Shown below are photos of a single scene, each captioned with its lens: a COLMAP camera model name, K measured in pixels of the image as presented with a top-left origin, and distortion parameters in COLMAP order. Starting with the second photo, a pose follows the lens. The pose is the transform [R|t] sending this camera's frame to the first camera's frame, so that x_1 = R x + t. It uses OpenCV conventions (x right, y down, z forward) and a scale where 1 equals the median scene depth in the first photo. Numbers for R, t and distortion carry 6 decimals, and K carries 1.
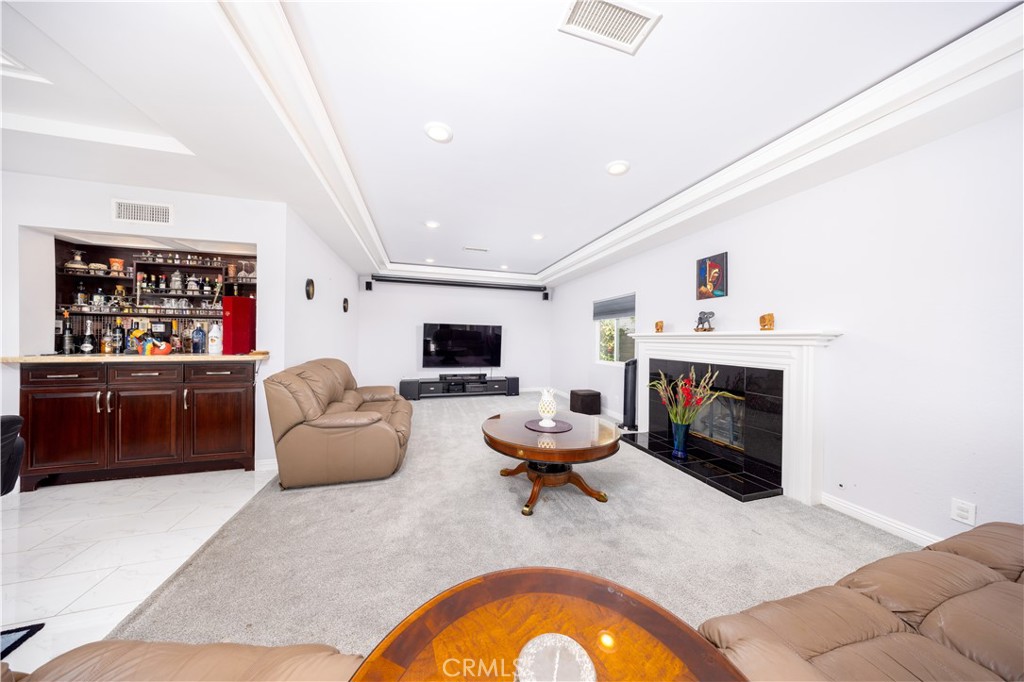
lens RADIAL K [[297.1, 0, 516.2], [0, 297.1, 338.1], [0, 0, 1]] dist [0.000426, 0.000106]
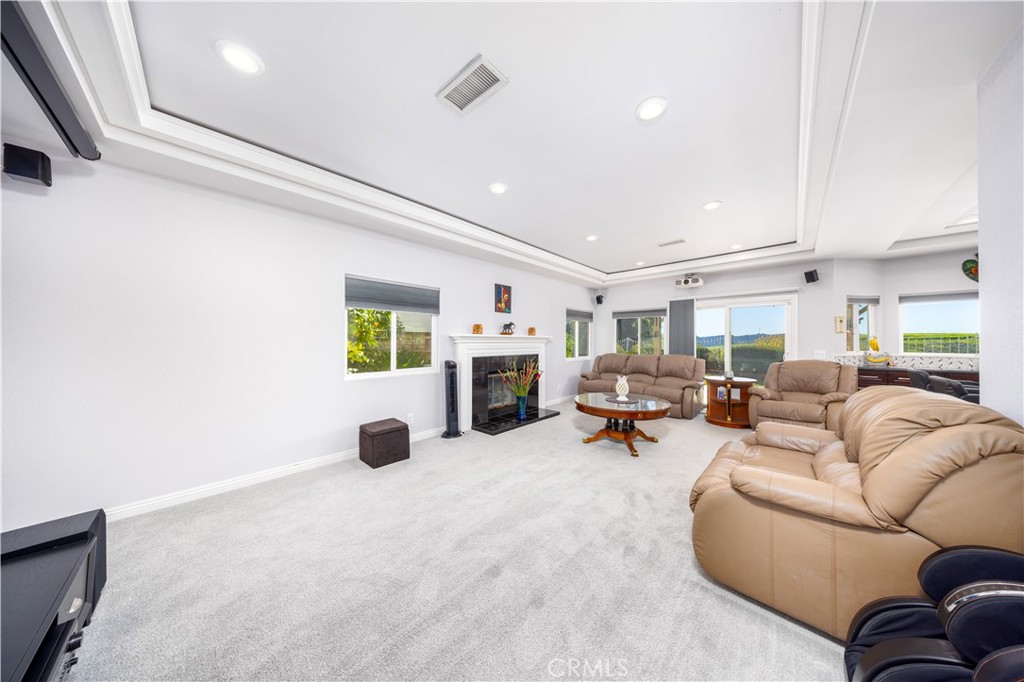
lens RADIAL K [[298.8, 0, 515.6], [0, 298.8, 339.7], [0, 0, 1]] dist [-0.009271, -0.000023]
pose [[-0.503653, -0.005570, 0.863888, -0.794794], [-0.007696, 0.999968, 0.001961, -0.000706], [-0.863872, -0.005661, -0.503680, 1.966818]]
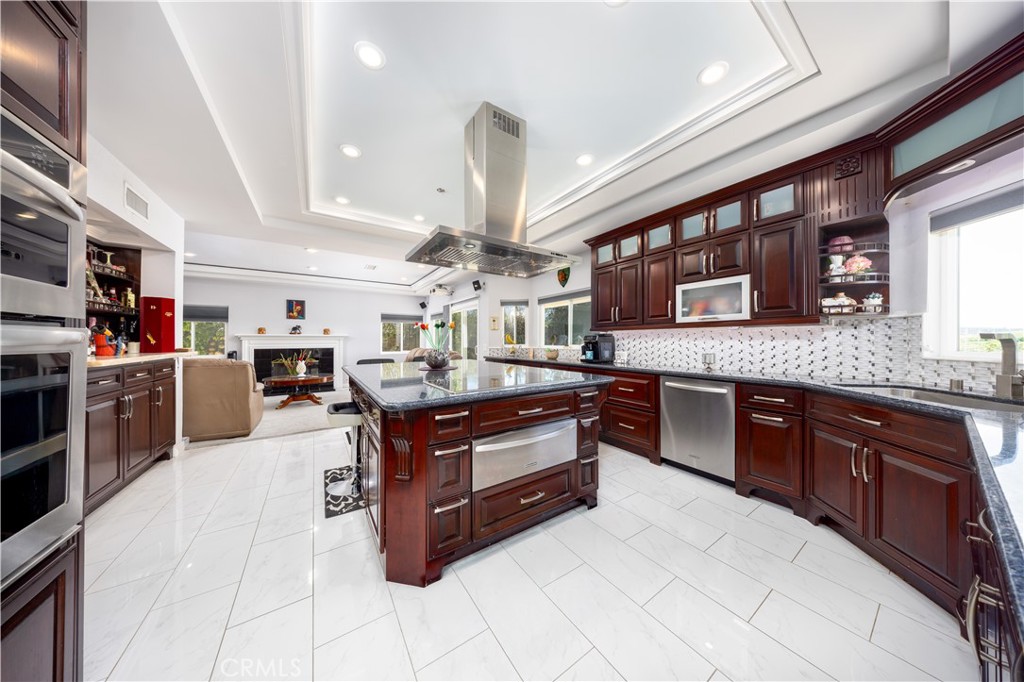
lens RADIAL K [[297.1, 0, 516.2], [0, 297.1, 338.1], [0, 0, 1]] dist [0.000426, 0.000106]
pose [[-0.300138, -0.000849, 0.953896, -2.222635], [-0.000526, 1.000000, 0.000725, 0.004371], [-0.953896, -0.000285, -0.300138, 0.120307]]
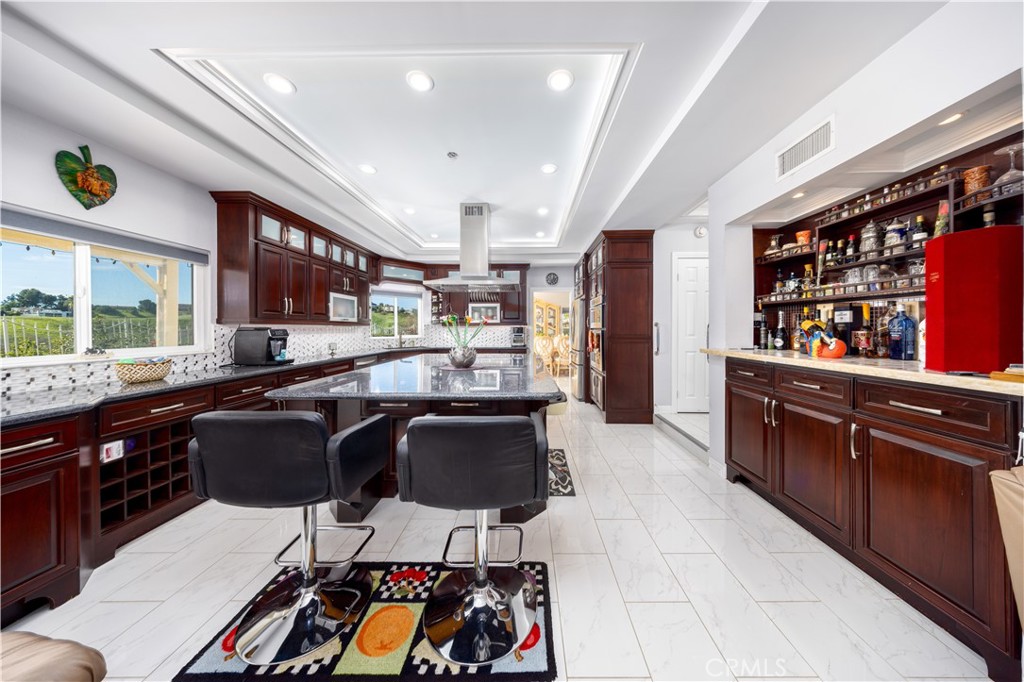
lens RADIAL K [[307.0, 0, 521.0], [0, 307.0, 328.4], [0, 0, 1]] dist [0.000880, 0.000051]
pose [[-0.311768, -0.008635, -0.950119, -0.330835], [-0.000027, 0.999959, -0.009079, -0.001627], [0.950158, -0.002805, -0.311755, 0.534781]]
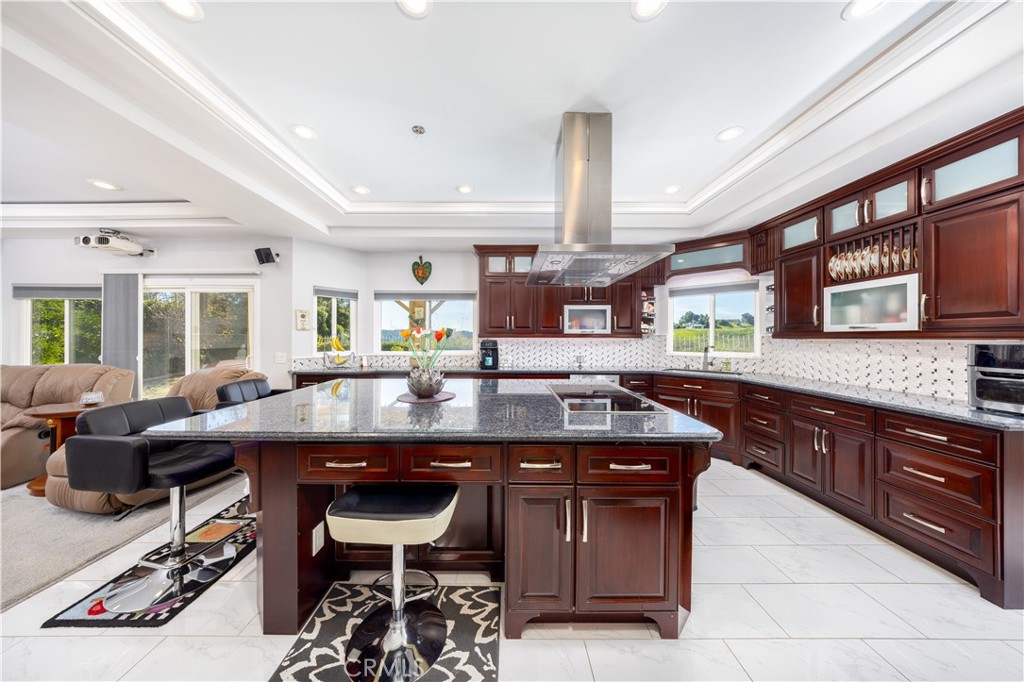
lens RADIAL K [[304.5, 0, 503.9], [0, 304.5, 338.0], [0, 0, 1]] dist [-0.000977, -0.000082]
pose [[-0.955212, -0.014180, 0.295584, -1.543319], [-0.013309, 0.999899, 0.004959, -0.031787], [-0.295624, 0.000803, -0.955304, 0.694937]]
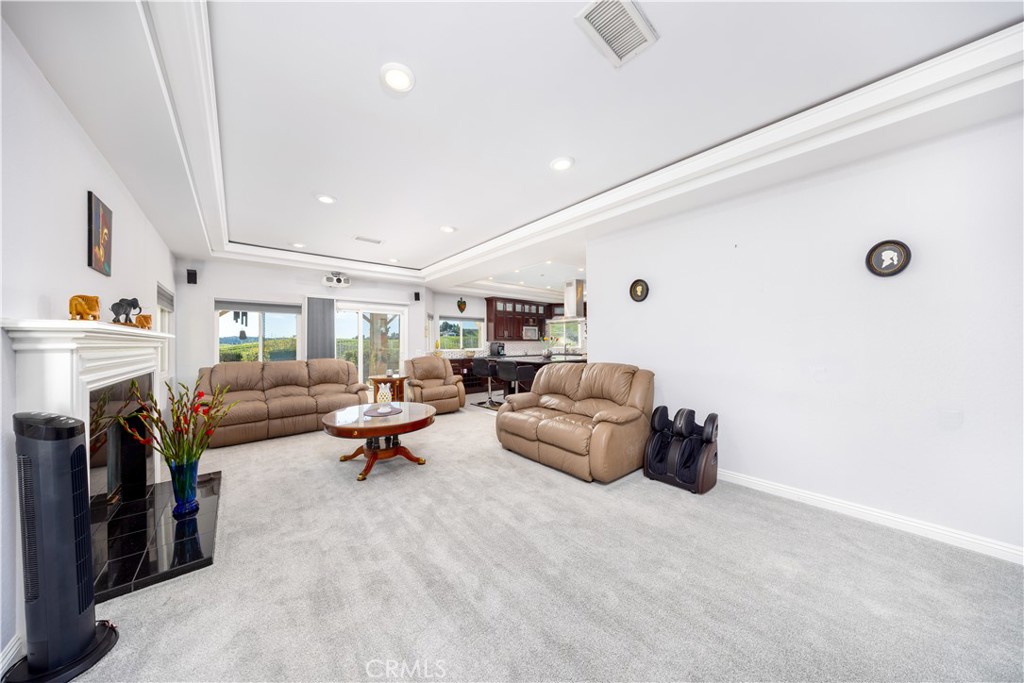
lens RADIAL K [[310.1, 0, 487.6], [0, 310.1, 342.1], [0, 0, 1]] dist [-0.000409, -0.000026]
pose [[-0.929076, -0.005253, -0.369853, 0.151054], [-0.002457, 0.999965, -0.008032, 0.008891], [0.369882, -0.006553, -0.929056, 2.133529]]
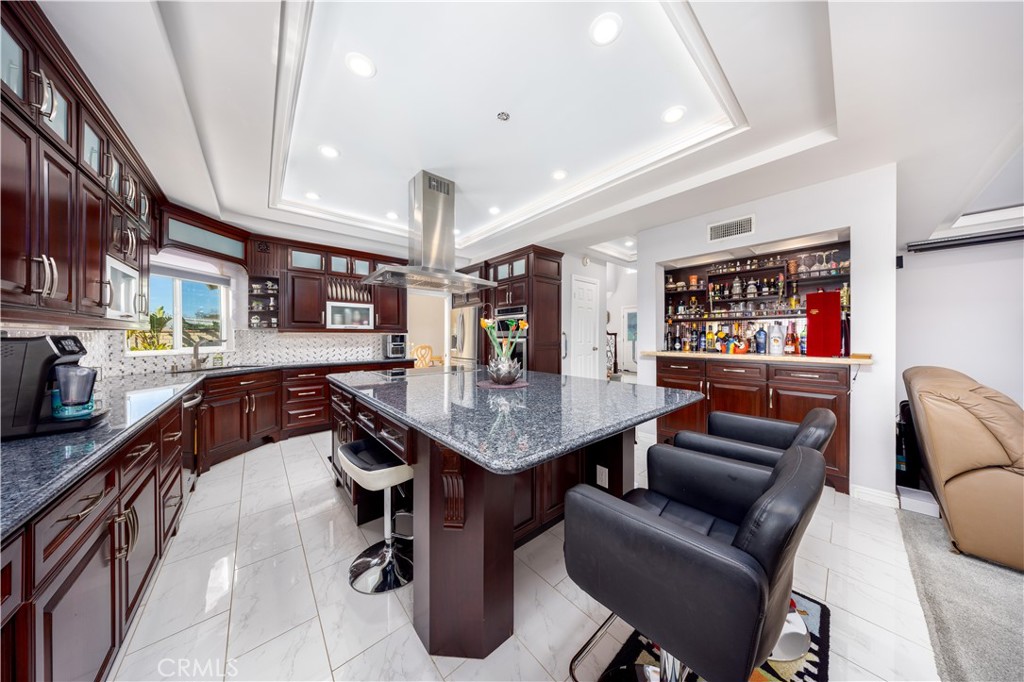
lens RADIAL K [[298.8, 0, 515.6], [0, 298.8, 339.7], [0, 0, 1]] dist [-0.009271, -0.000023]
pose [[0.412830, 0.000092, -0.910808, -0.498925], [0.004622, 0.999987, 0.002196, -0.002455], [0.910796, -0.005116, 0.412824, -0.203733]]
